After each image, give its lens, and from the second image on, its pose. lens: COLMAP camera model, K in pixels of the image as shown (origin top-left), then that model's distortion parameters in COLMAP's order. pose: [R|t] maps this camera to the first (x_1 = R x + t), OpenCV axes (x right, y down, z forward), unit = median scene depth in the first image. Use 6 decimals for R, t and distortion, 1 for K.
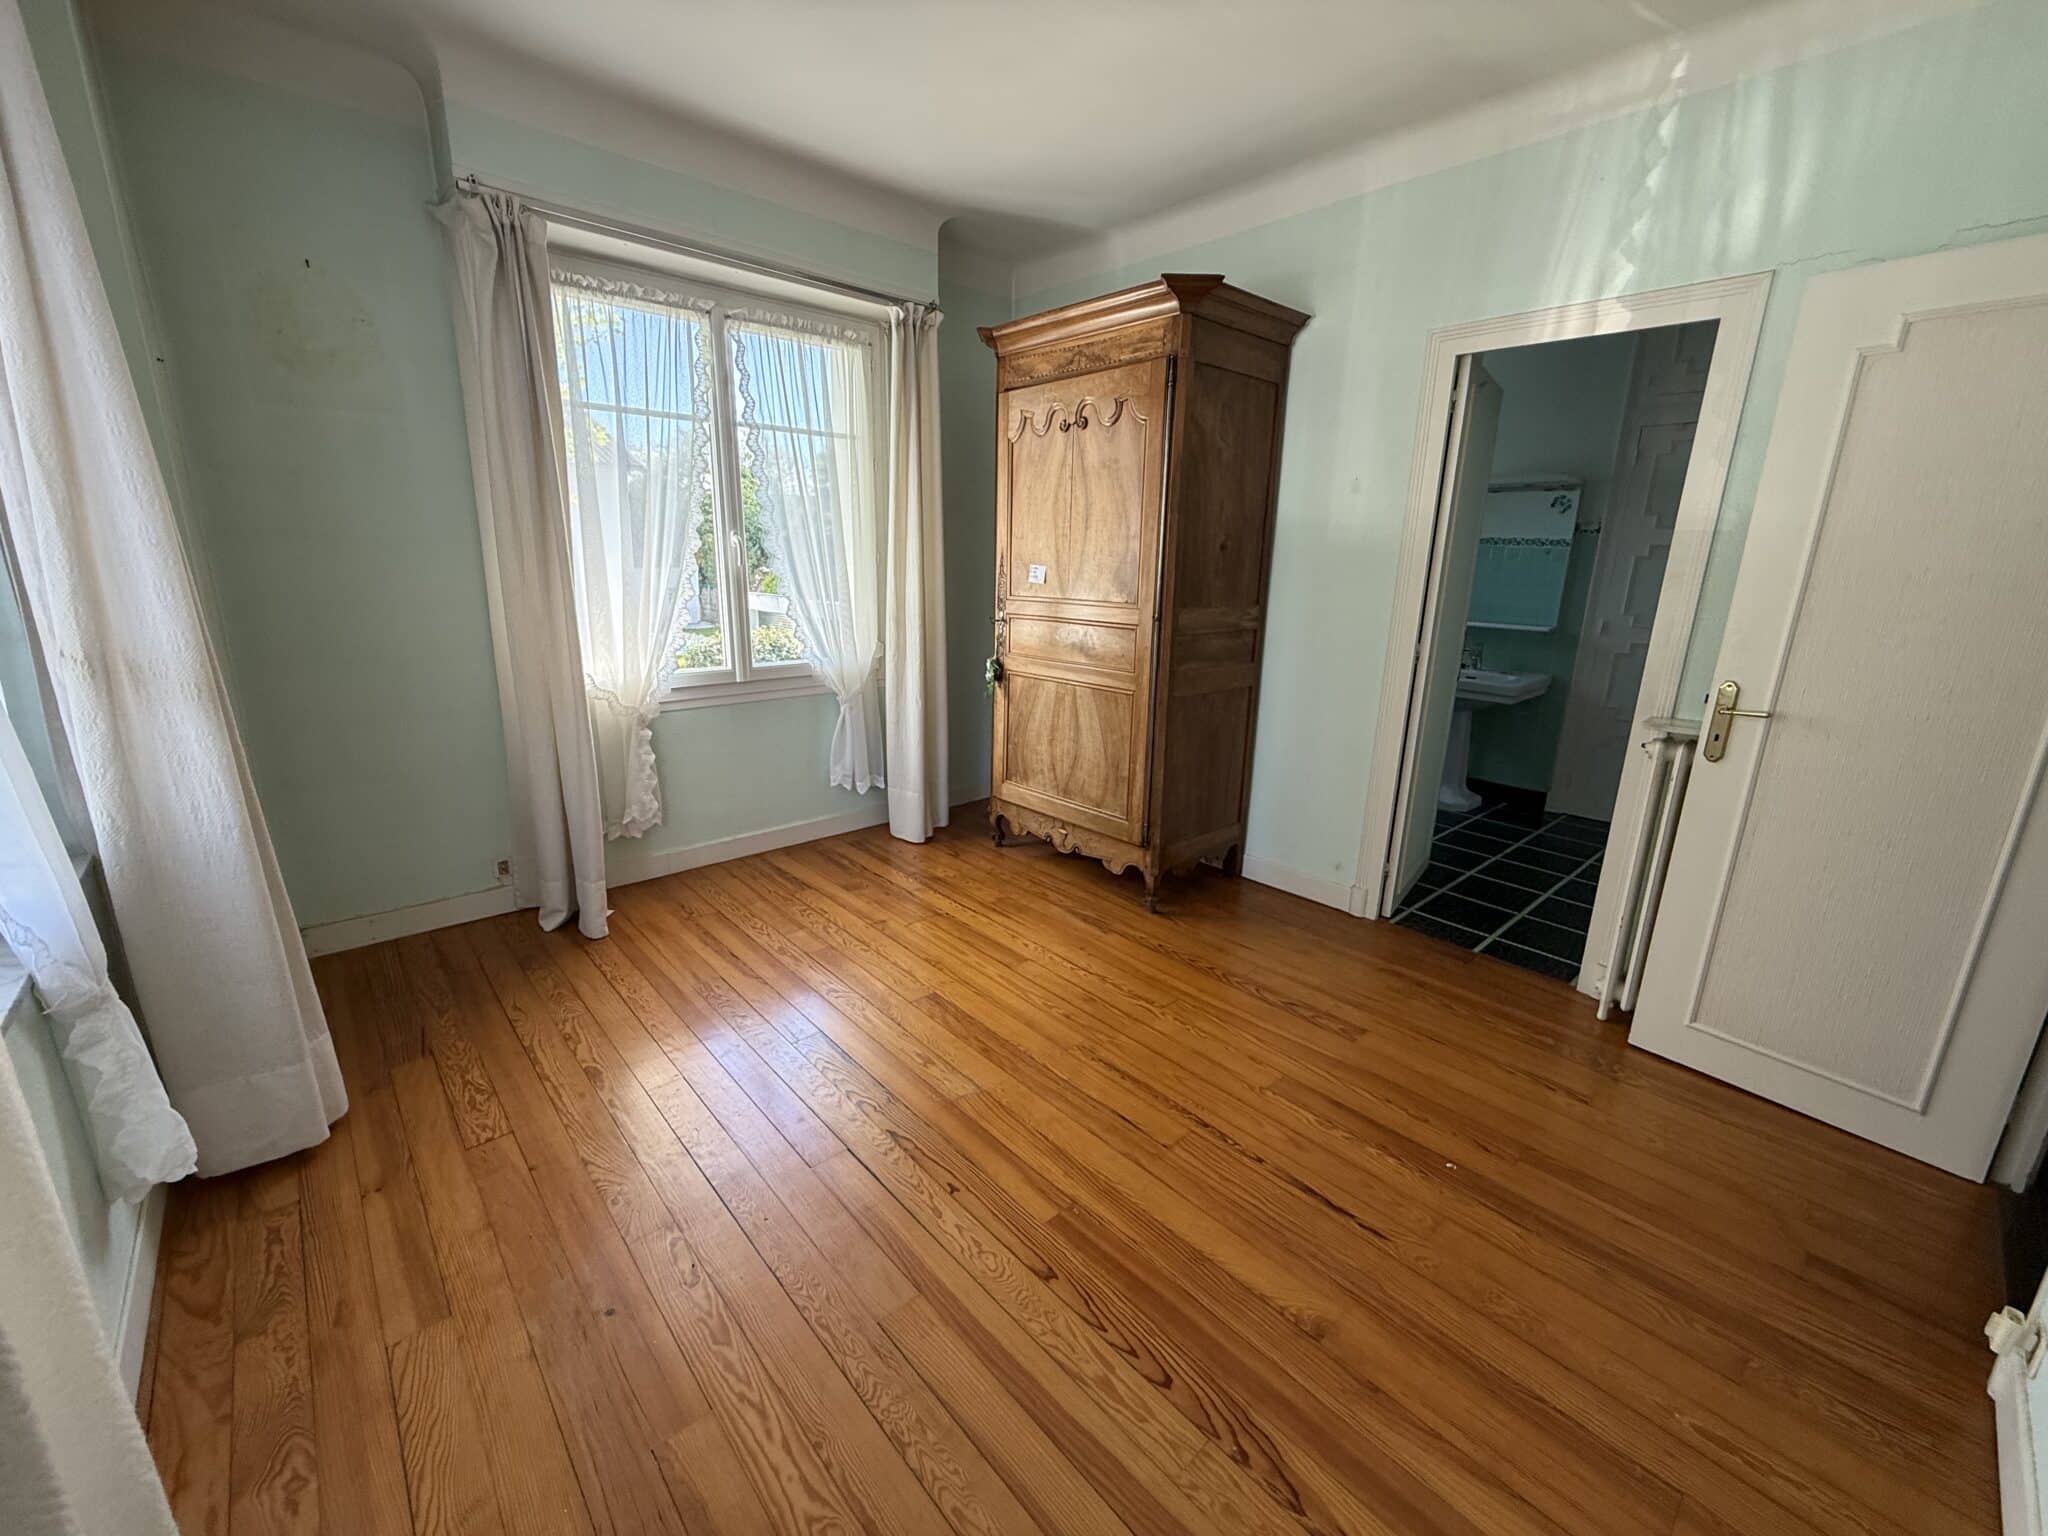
lens RADIAL K [[816.6, 0, 1023.8], [0, 816.6, 765.5], [0, 0, 1]] dist [0.000774, -0.000374]
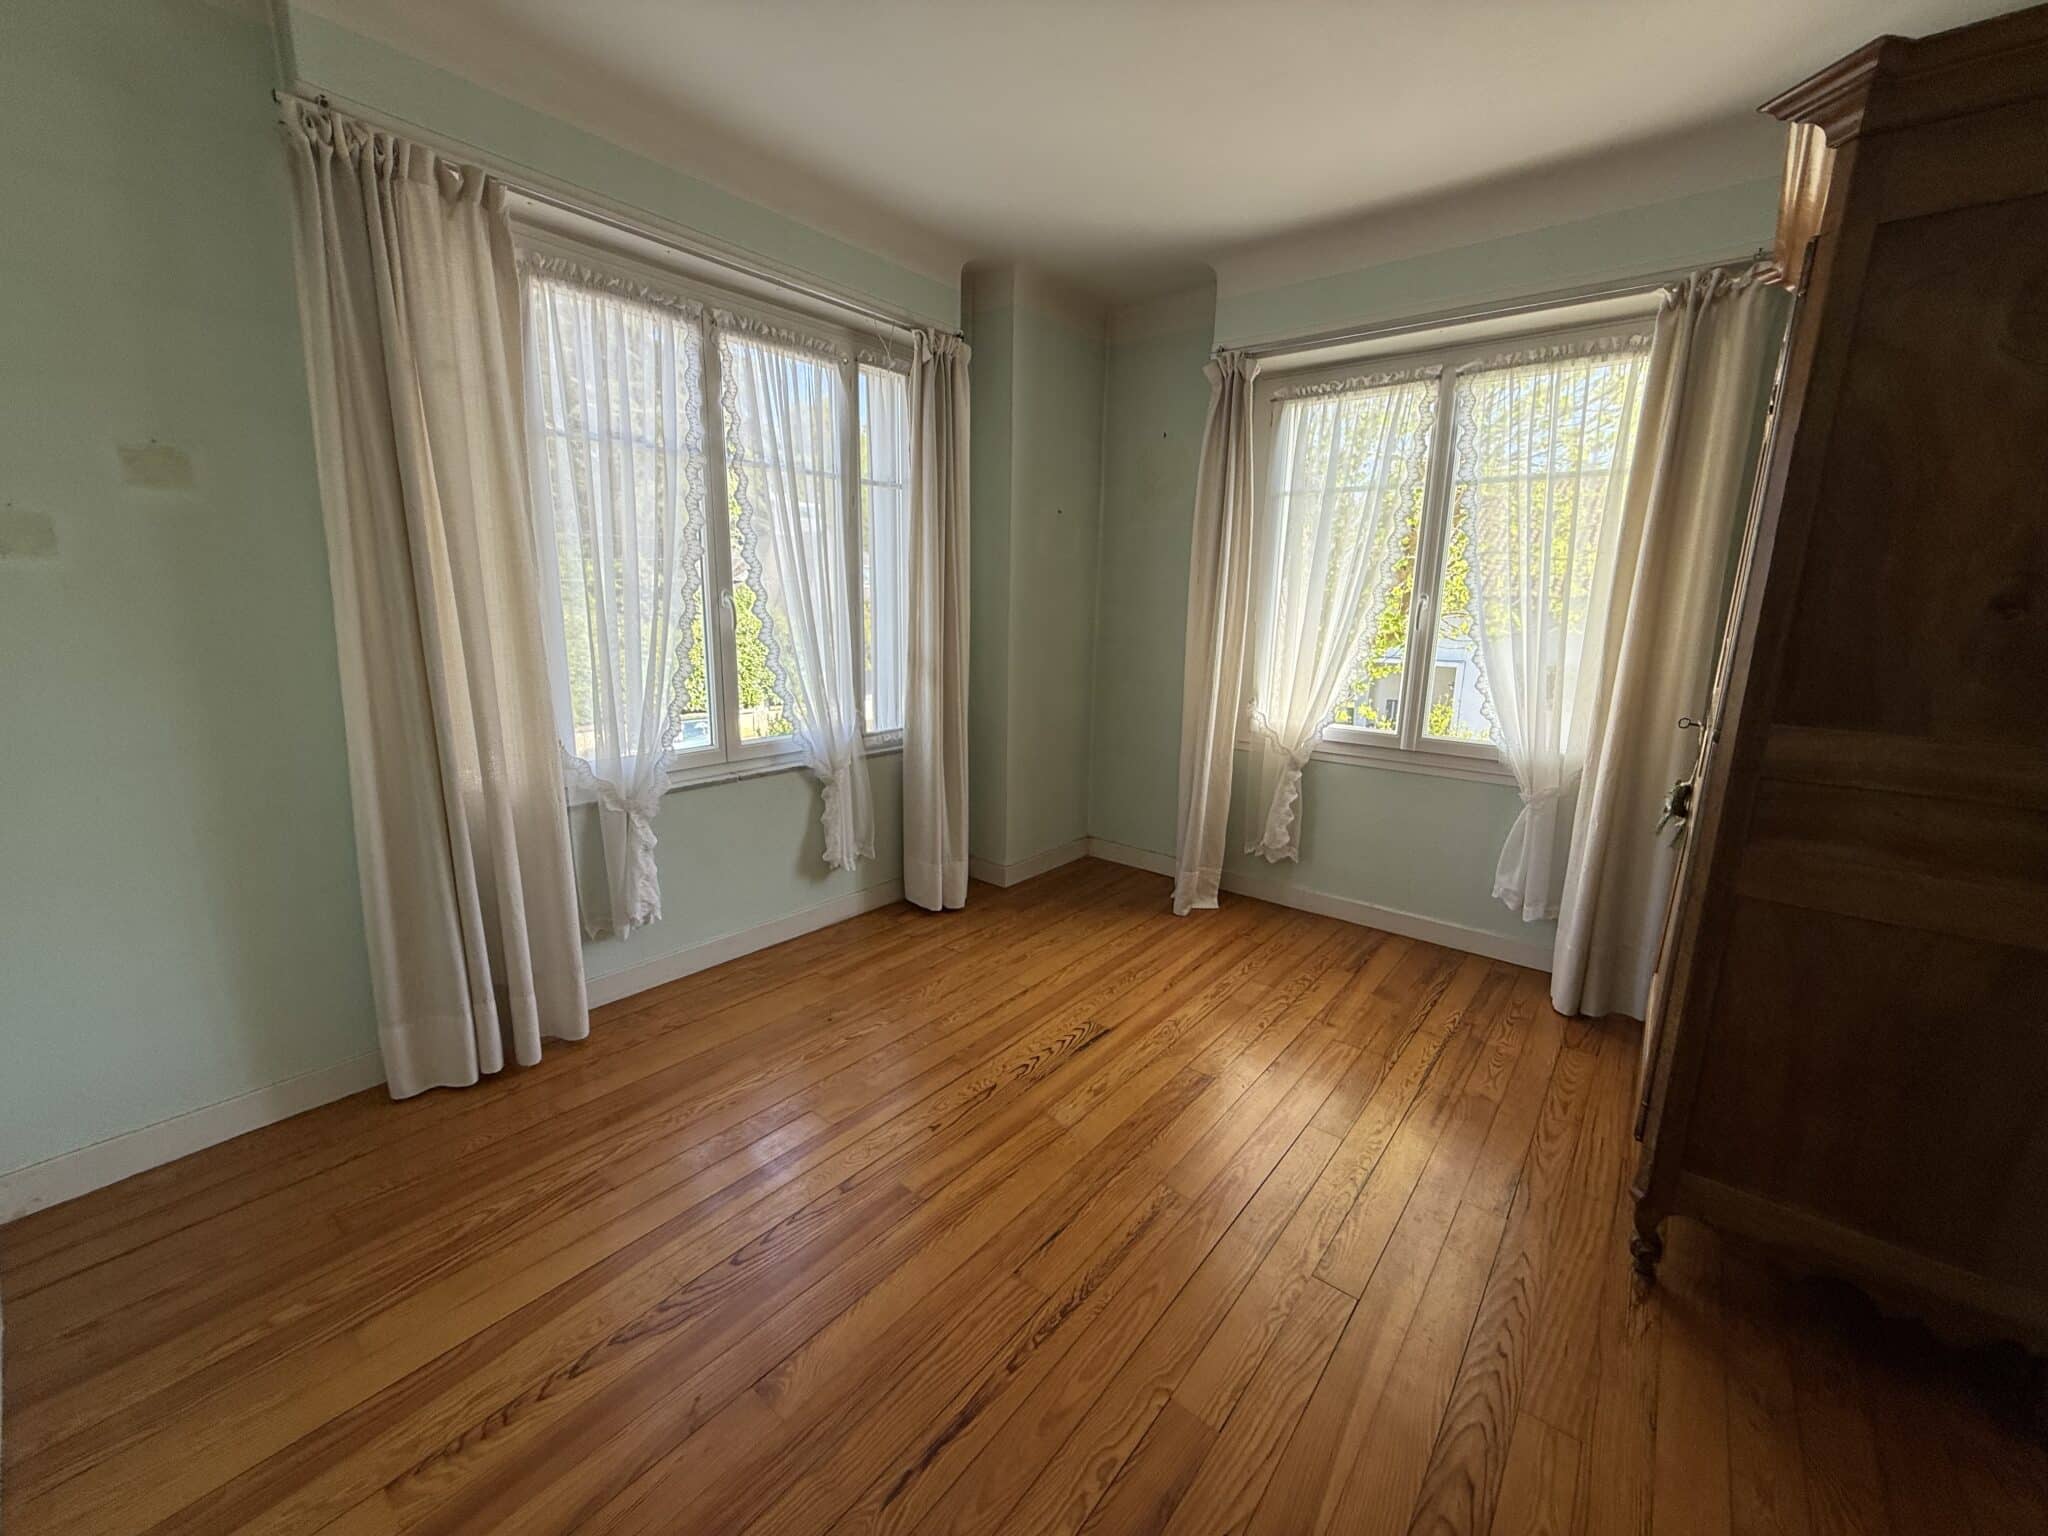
lens RADIAL K [[816.6, 0, 1023.8], [0, 816.6, 765.5], [0, 0, 1]] dist [0.000774, -0.000374]
pose [[0.155136, 0.180325, -0.971296, 0.560164], [-0.267294, 0.954188, 0.134457, -0.102232], [0.951045, 0.238762, 0.196229, 0.427801]]
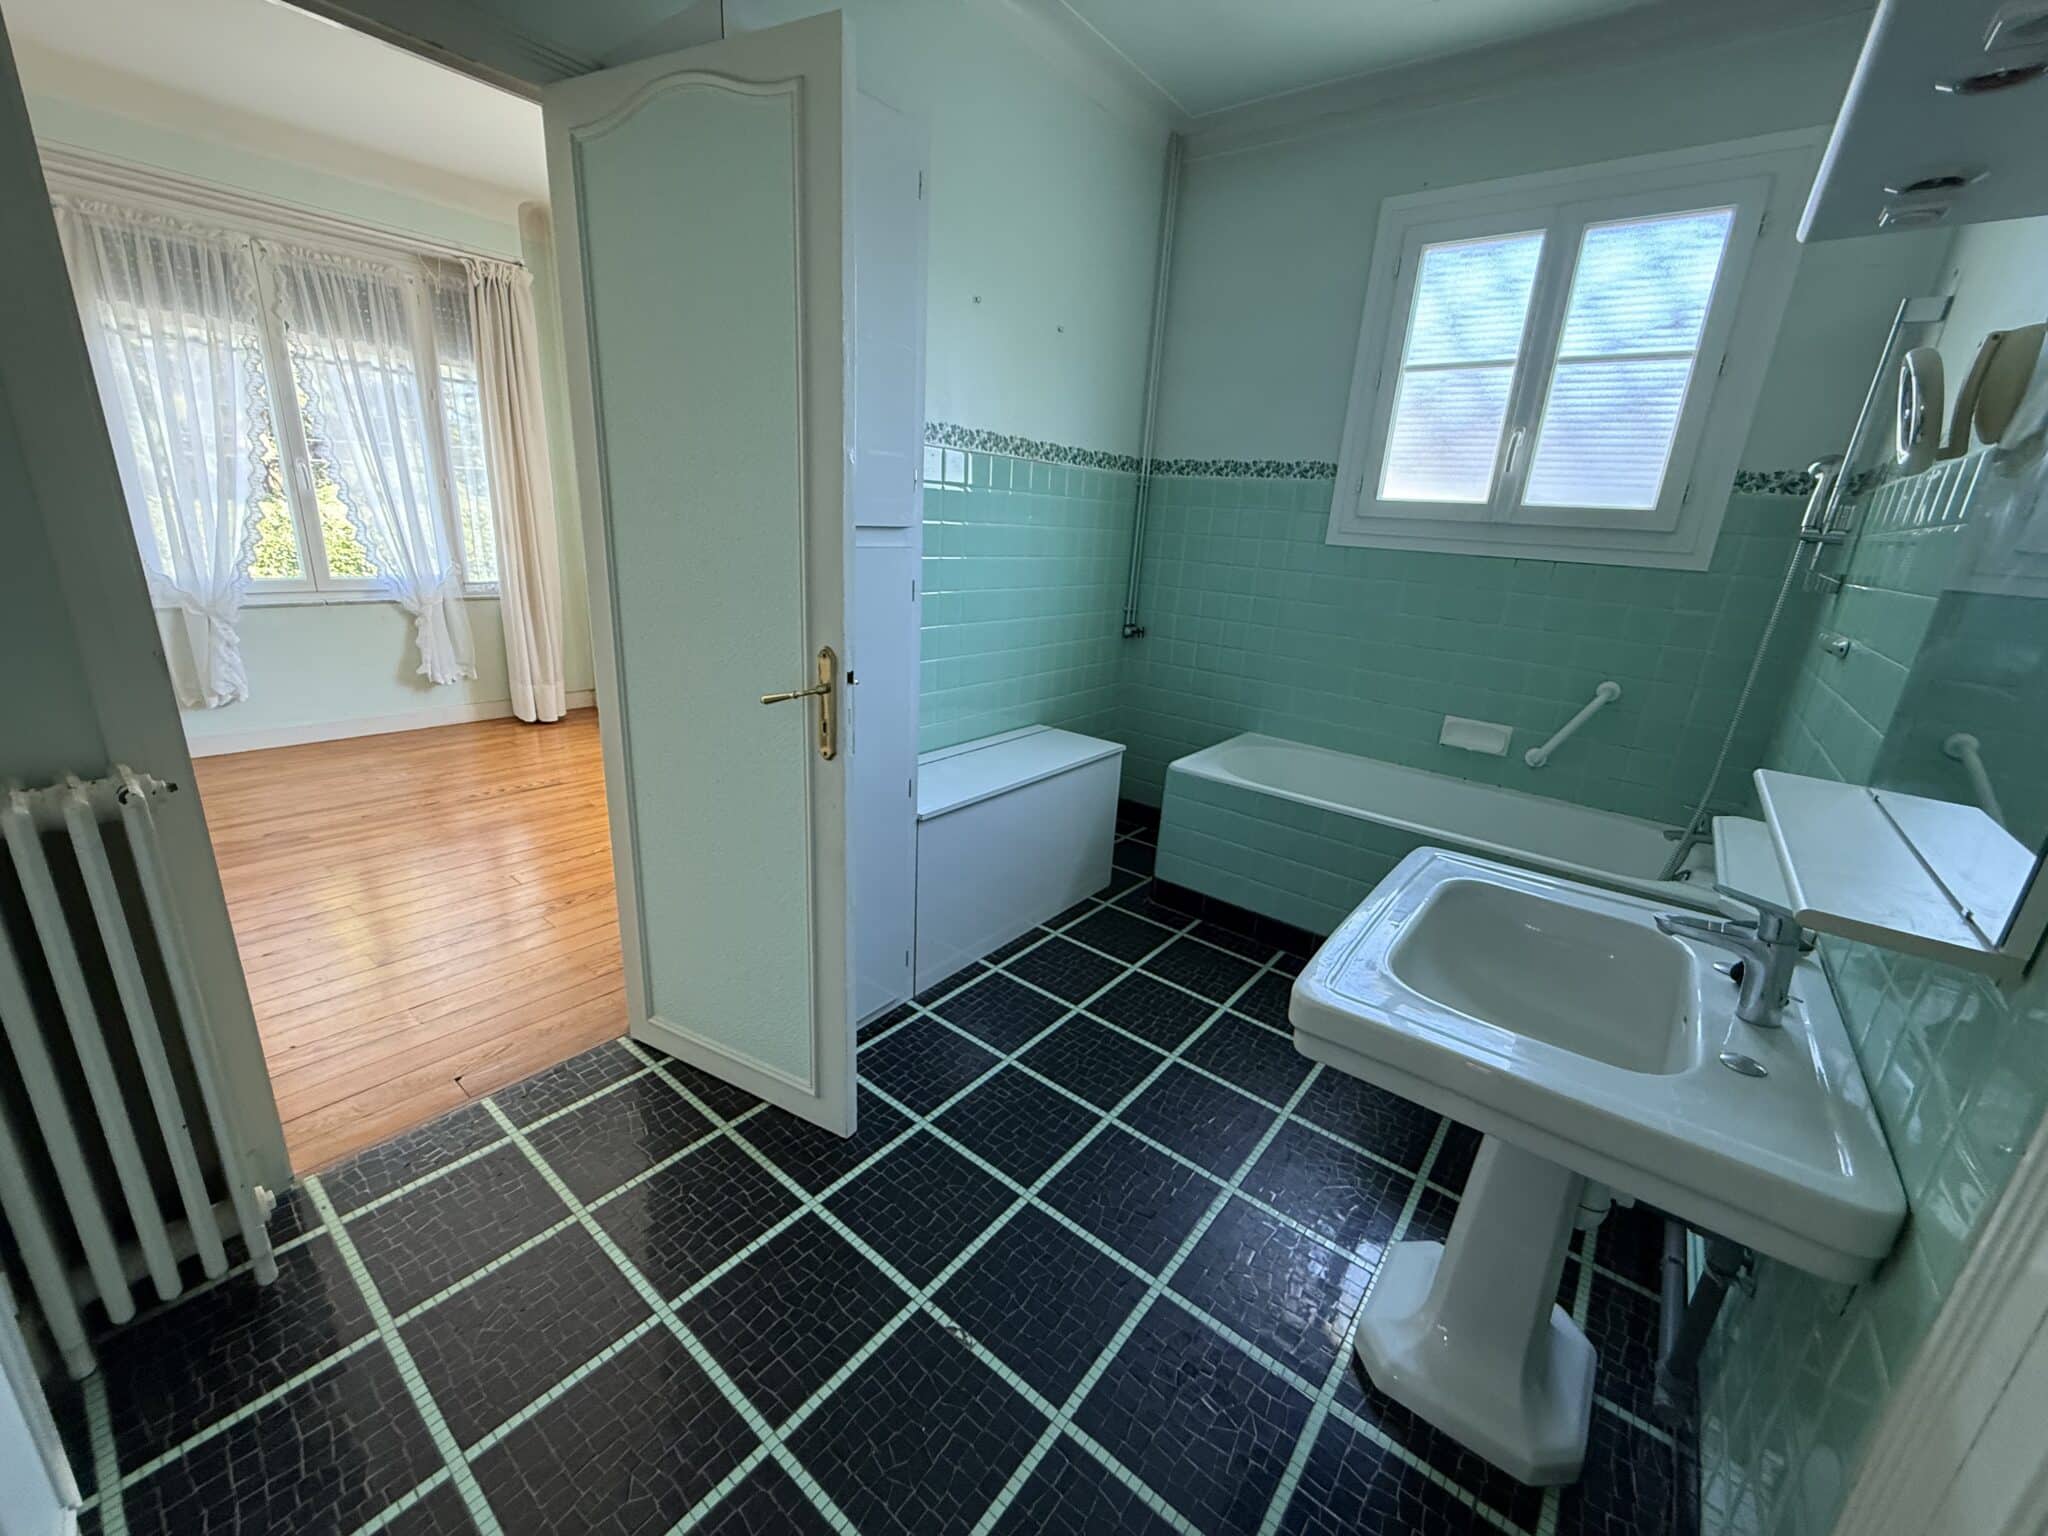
lens RADIAL K [[816.6, 0, 1023.8], [0, 816.6, 765.5], [0, 0, 1]] dist [0.000774, -0.000374]
pose [[0.164786, 0.276713, -0.946718, 1.049806], [-0.304406, 0.927252, 0.218039, -0.247514], [0.938180, 0.252257, 0.237032, 1.083751]]
